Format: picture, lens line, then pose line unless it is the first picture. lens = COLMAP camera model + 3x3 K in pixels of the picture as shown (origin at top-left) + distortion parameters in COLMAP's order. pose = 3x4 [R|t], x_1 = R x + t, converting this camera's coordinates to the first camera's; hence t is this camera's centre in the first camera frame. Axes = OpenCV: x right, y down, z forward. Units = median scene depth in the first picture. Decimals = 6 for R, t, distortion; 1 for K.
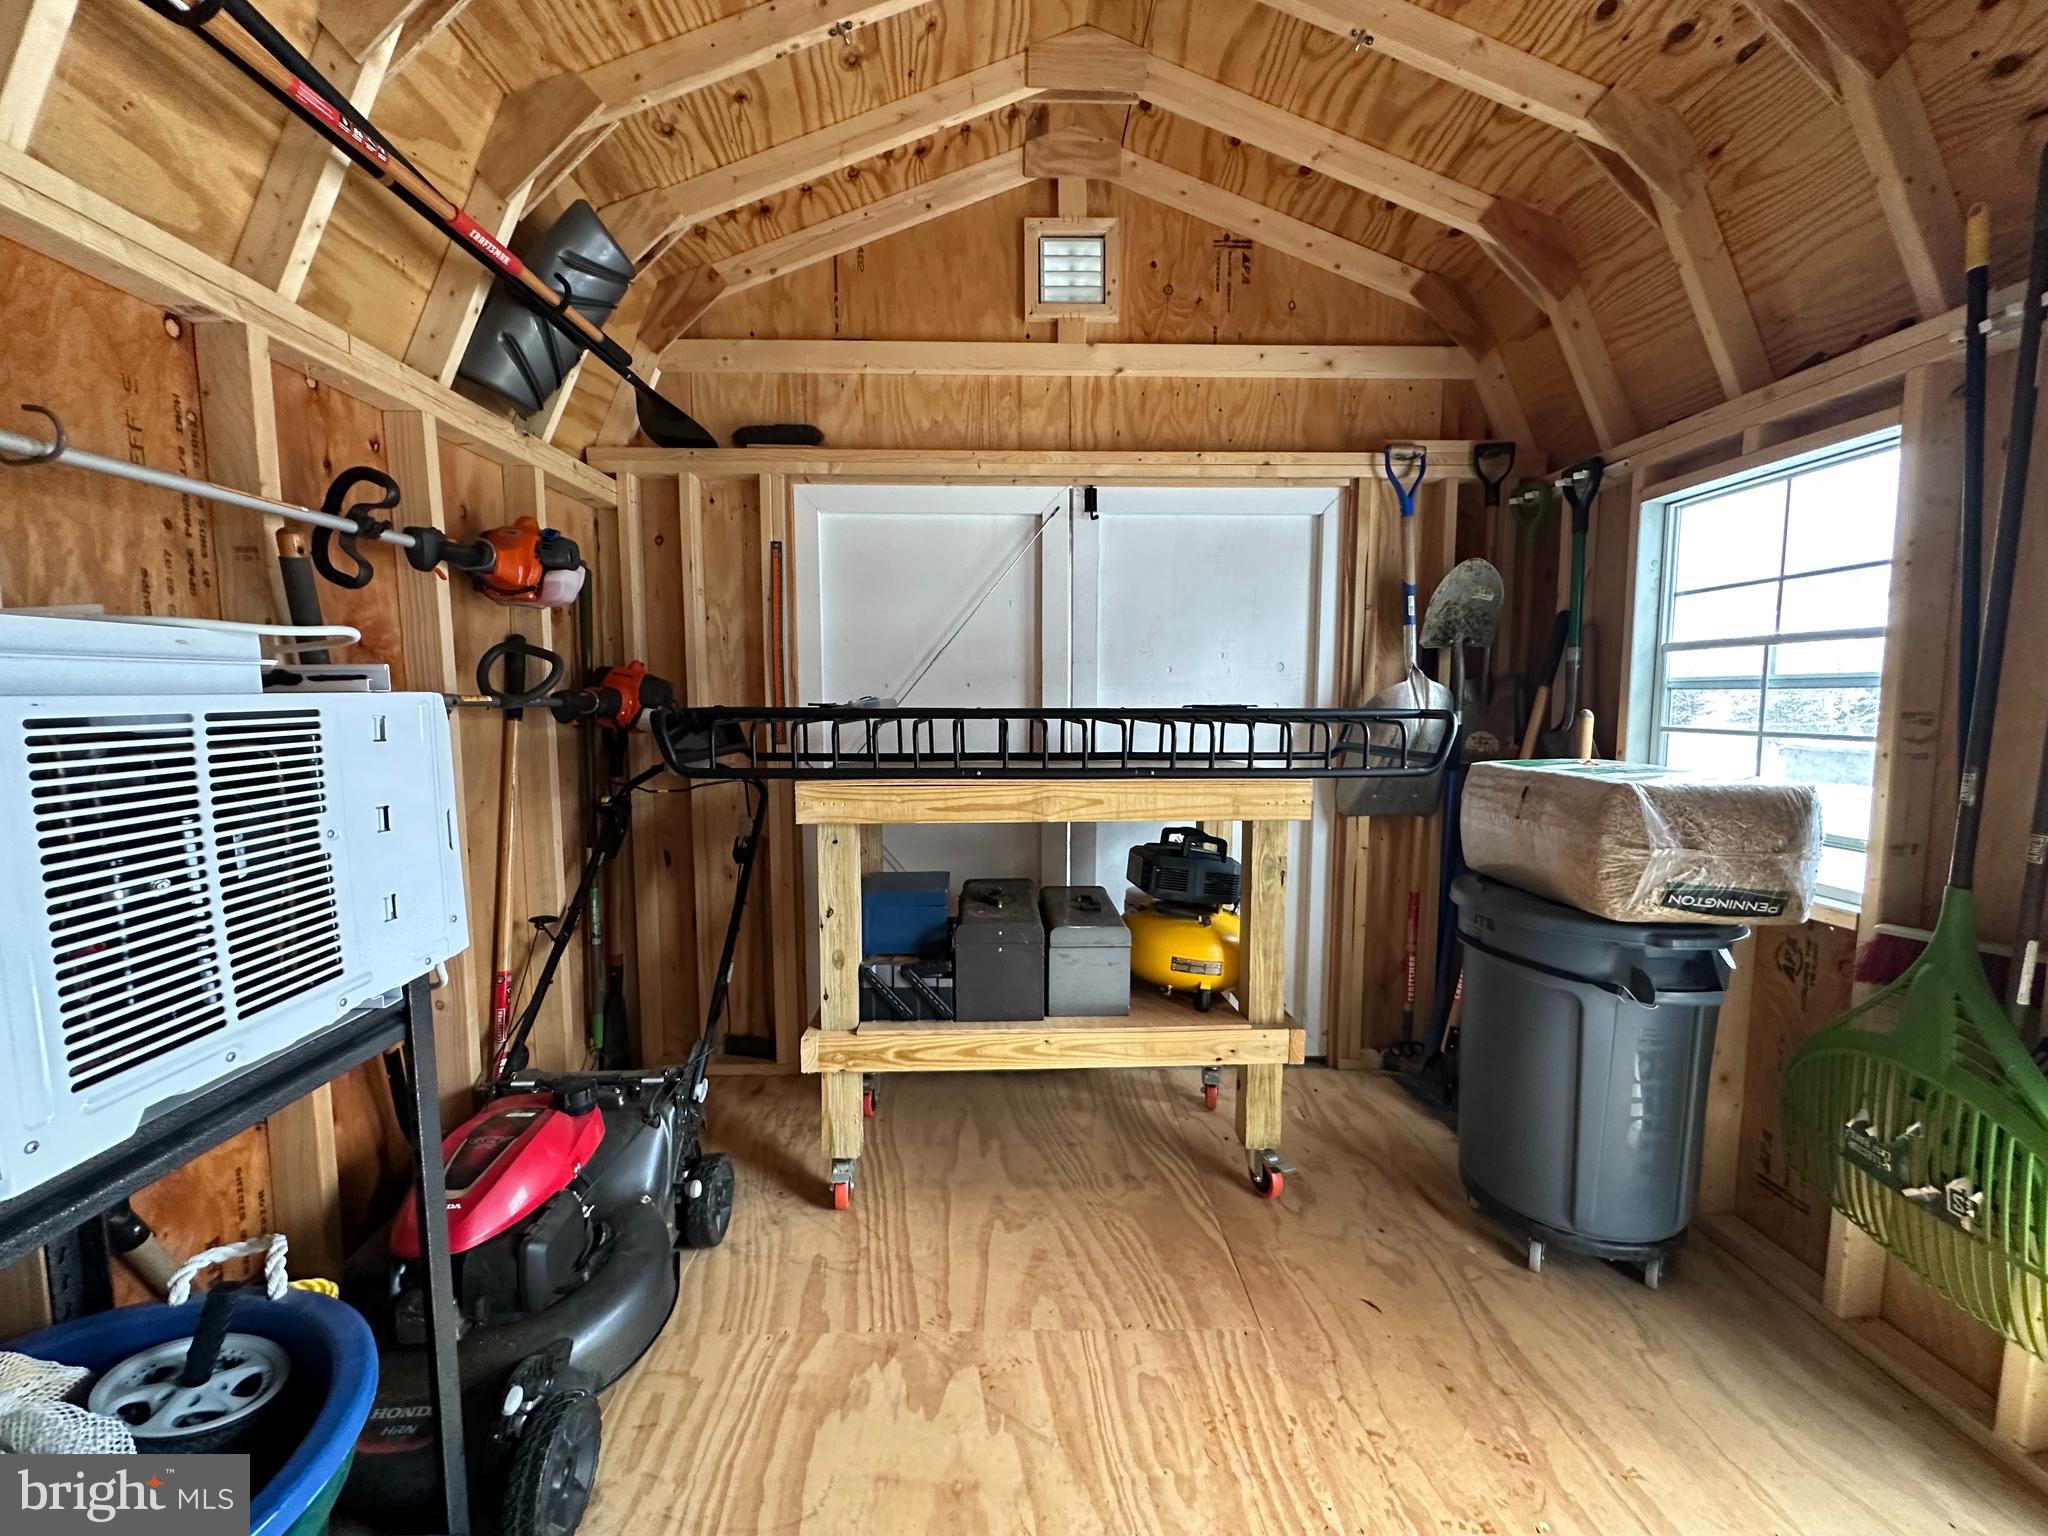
lens RADIAL K [[822.0, 0, 1020.4], [0, 822.0, 769.9], [0, 0, 1]] dist [0.001055, 0.000069]
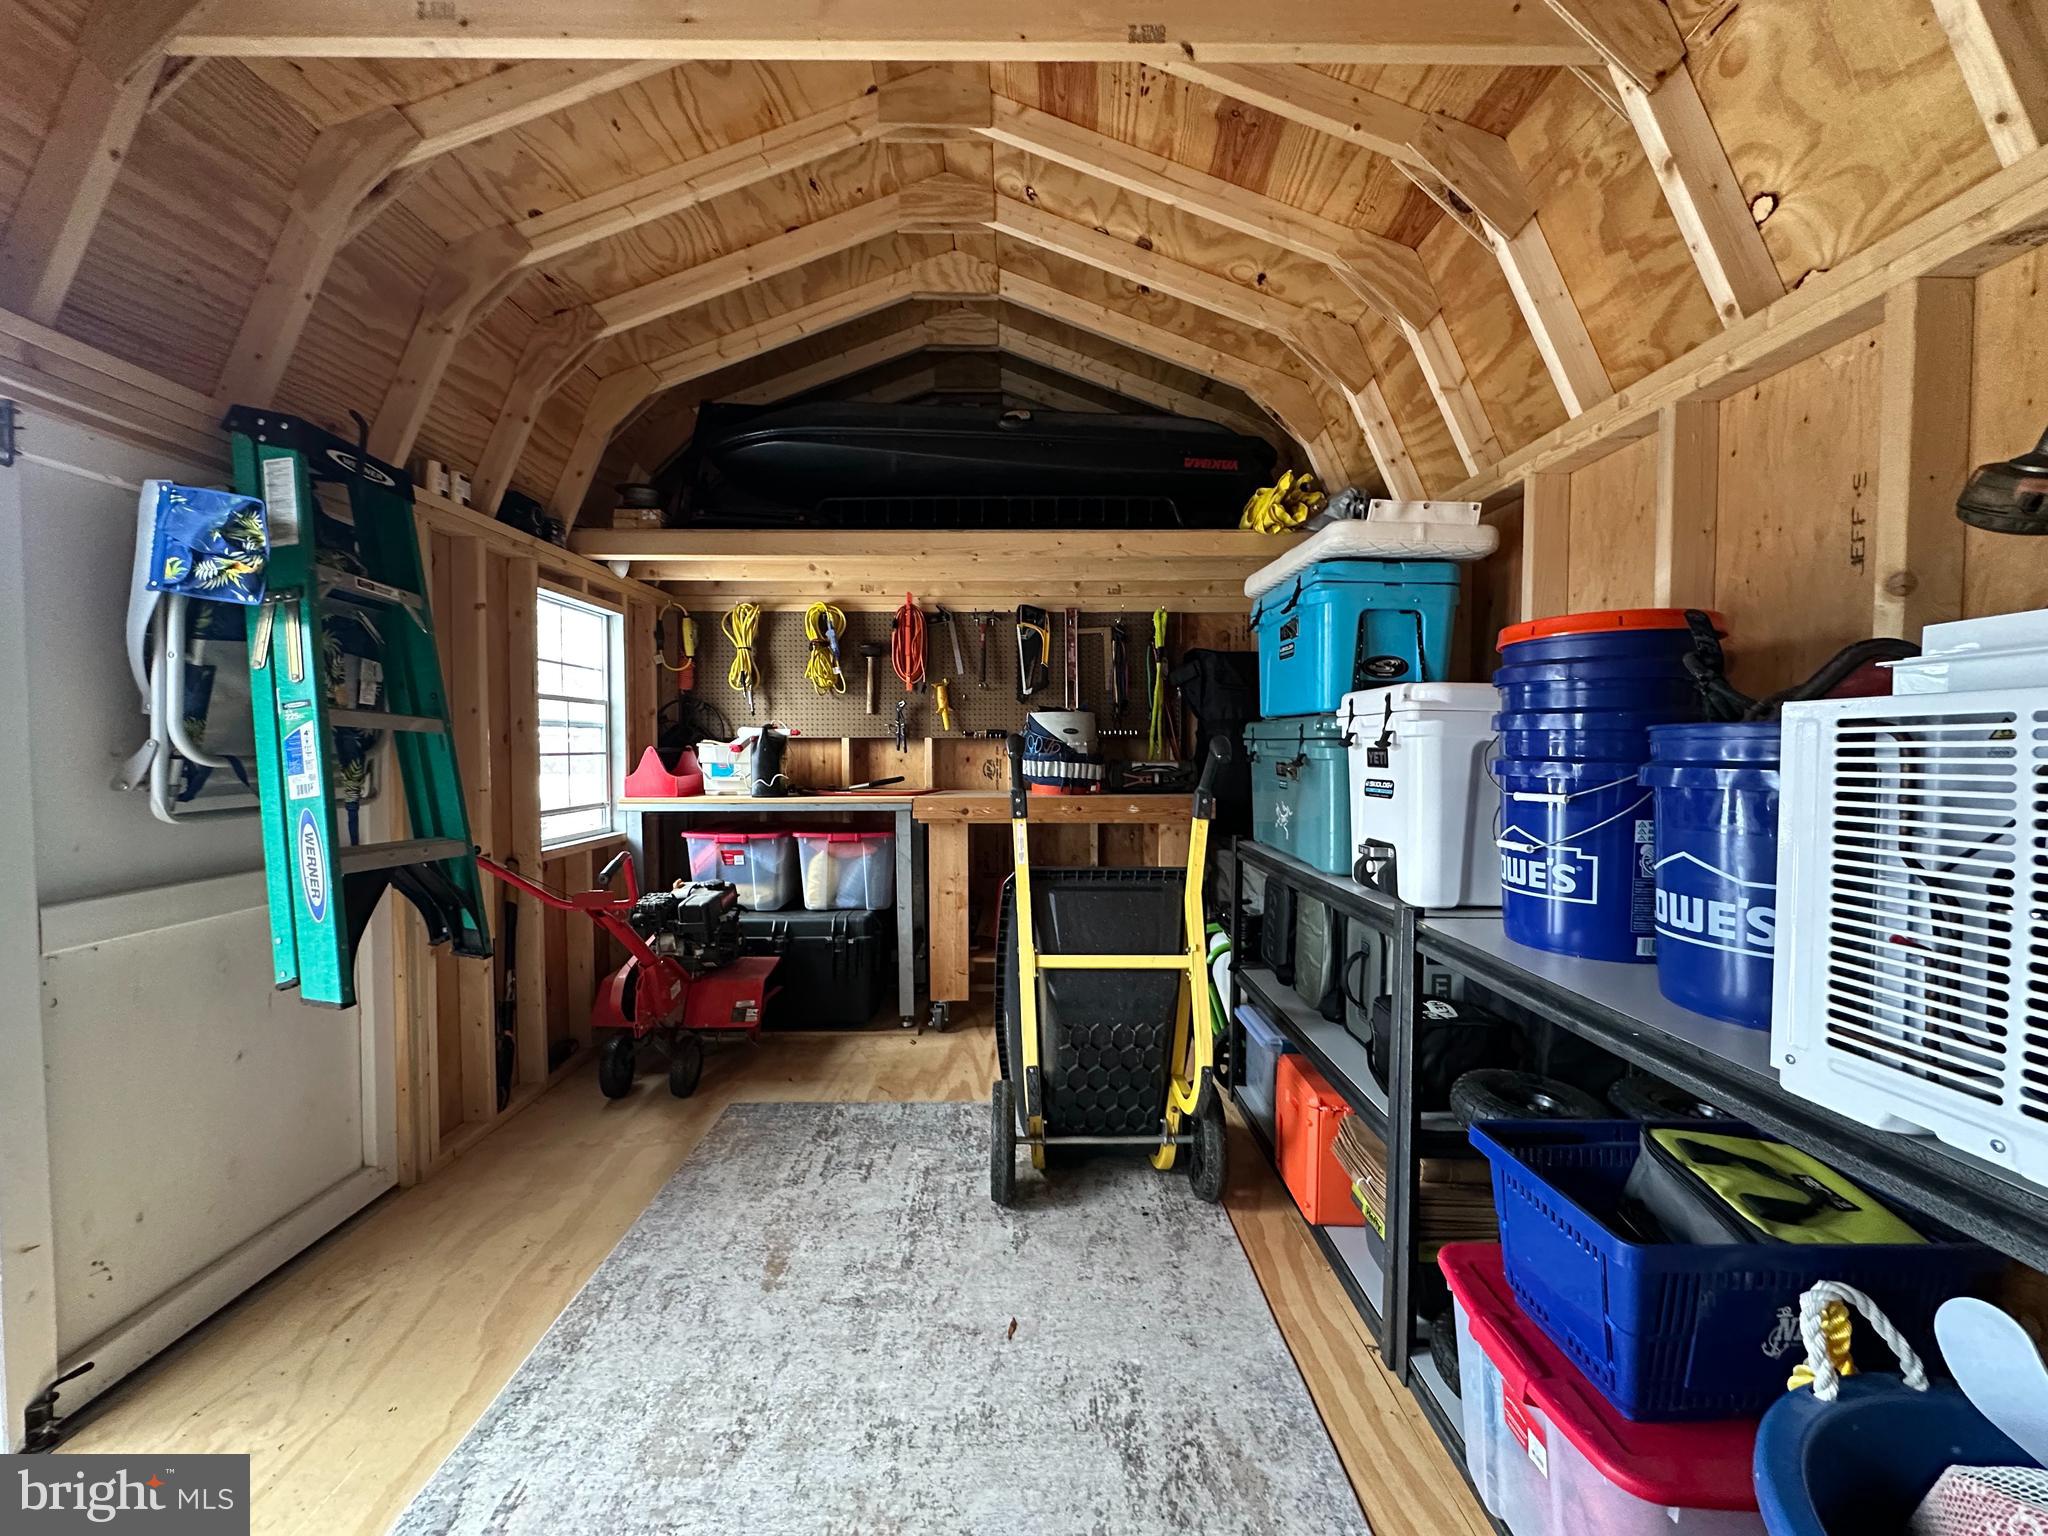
lens RADIAL K [[822.0, 0, 1020.6], [0, 822.0, 772.8], [0, 0, 1]] dist [0.001055, 0.000069]
pose [[-0.999660, 0.020681, 0.015895, -0.041346], [0.022497, 0.992012, 0.124120, -0.130067], [-0.013201, 0.124435, -0.992140, 1.806209]]
